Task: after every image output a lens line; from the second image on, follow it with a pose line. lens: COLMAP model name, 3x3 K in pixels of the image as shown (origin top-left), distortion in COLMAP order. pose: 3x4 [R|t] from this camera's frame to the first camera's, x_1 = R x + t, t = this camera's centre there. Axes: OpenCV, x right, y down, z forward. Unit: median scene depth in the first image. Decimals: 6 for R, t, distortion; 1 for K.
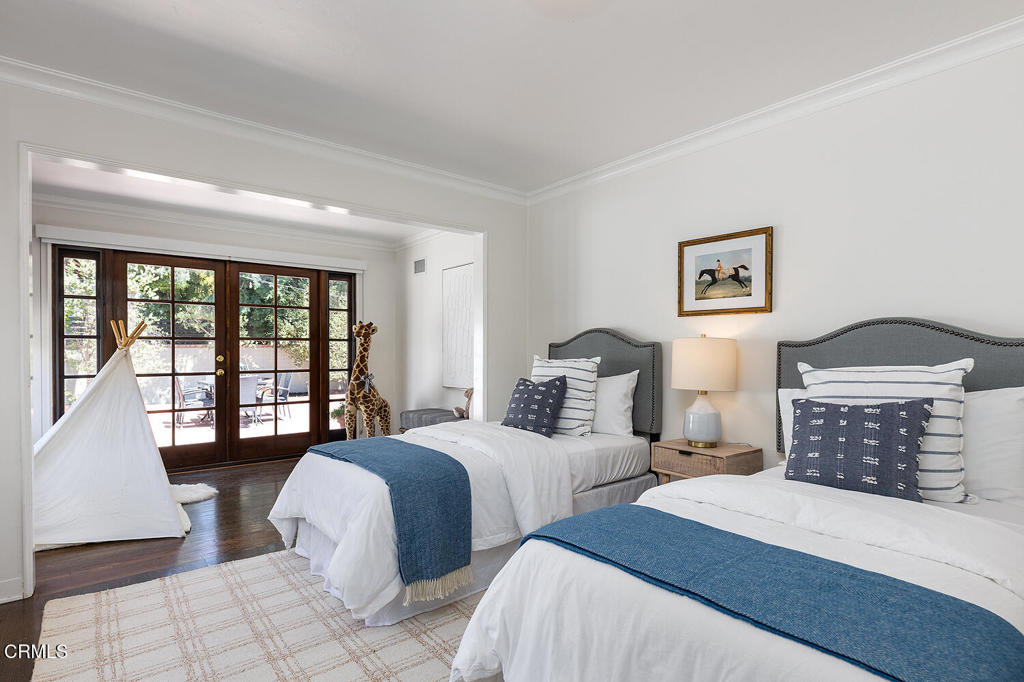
lens RADIAL K [[508.3, 0, 496.6], [0, 508.3, 357.3], [0, 0, 1]] dist [-0.000626, -0.000346]
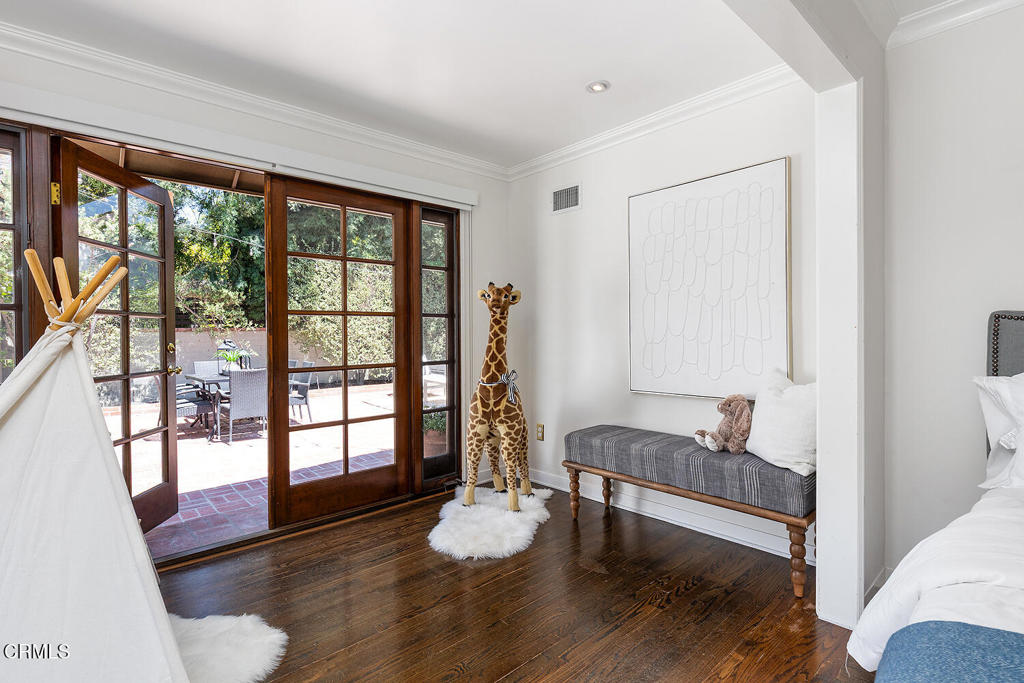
lens RADIAL K [[501.3, 0, 511.9], [0, 501.3, 343.8], [0, 0, 1]] dist [-0.023627, -0.000049]
pose [[0.997168, -0.009988, 0.074543, -0.292418], [0.009433, 0.999925, 0.007786, -0.003097], [-0.074616, -0.007061, 0.997187, 0.417062]]
